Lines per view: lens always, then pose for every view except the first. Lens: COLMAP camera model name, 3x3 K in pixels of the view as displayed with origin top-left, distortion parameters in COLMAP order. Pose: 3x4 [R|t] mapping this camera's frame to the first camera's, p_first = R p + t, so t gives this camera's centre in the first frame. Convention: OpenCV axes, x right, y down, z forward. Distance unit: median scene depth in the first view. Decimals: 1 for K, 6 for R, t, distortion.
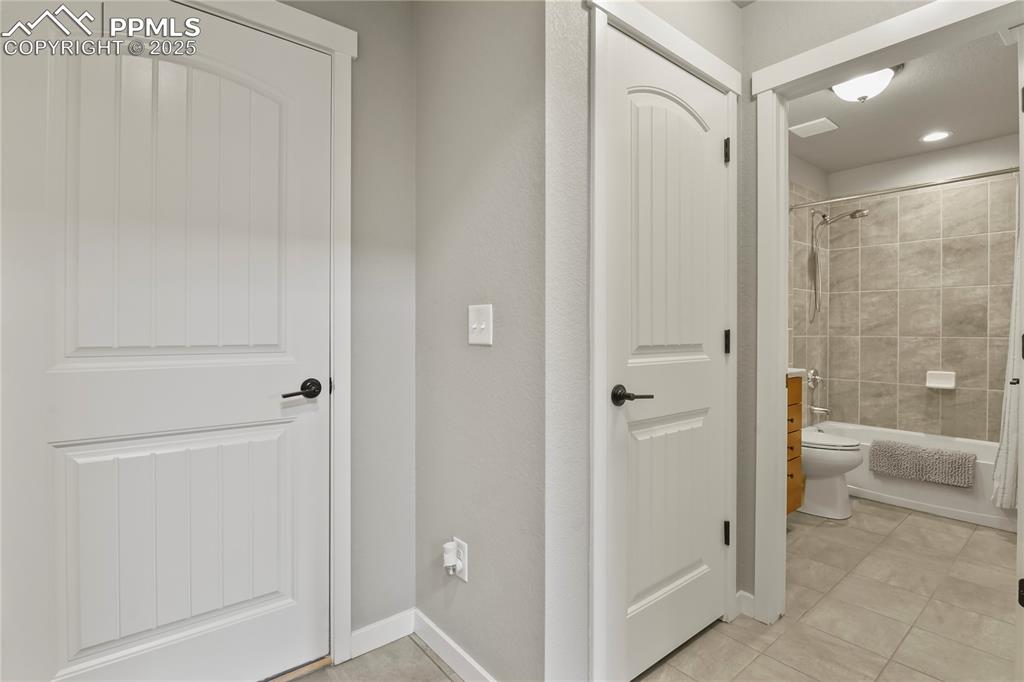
lens RADIAL K [[497.7, 0, 517.4], [0, 497.7, 332.4], [0, 0, 1]] dist [0.001168, -0.001611]
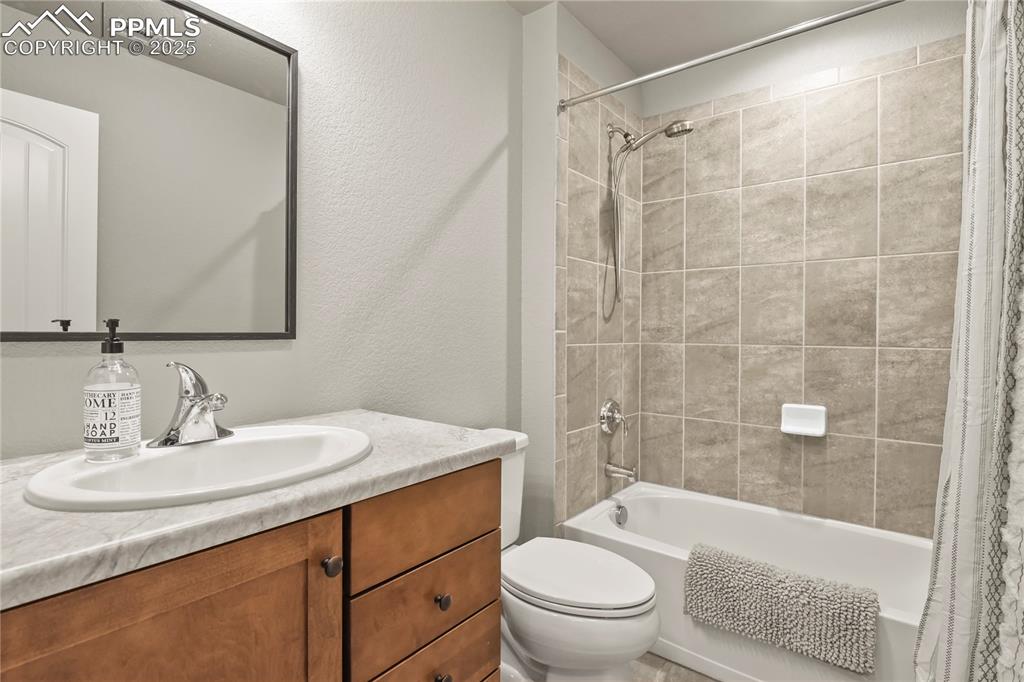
lens RADIAL K [[497.7, 0, 506.4], [0, 497.7, 336.9], [0, 0, 1]] dist [0.001168, -0.001611]
pose [[0.980417, 0.001342, 0.196931, 0.380553], [-0.002050, 0.999992, 0.003389, -0.002592], [-0.196925, -0.003726, 0.980412, 0.479204]]
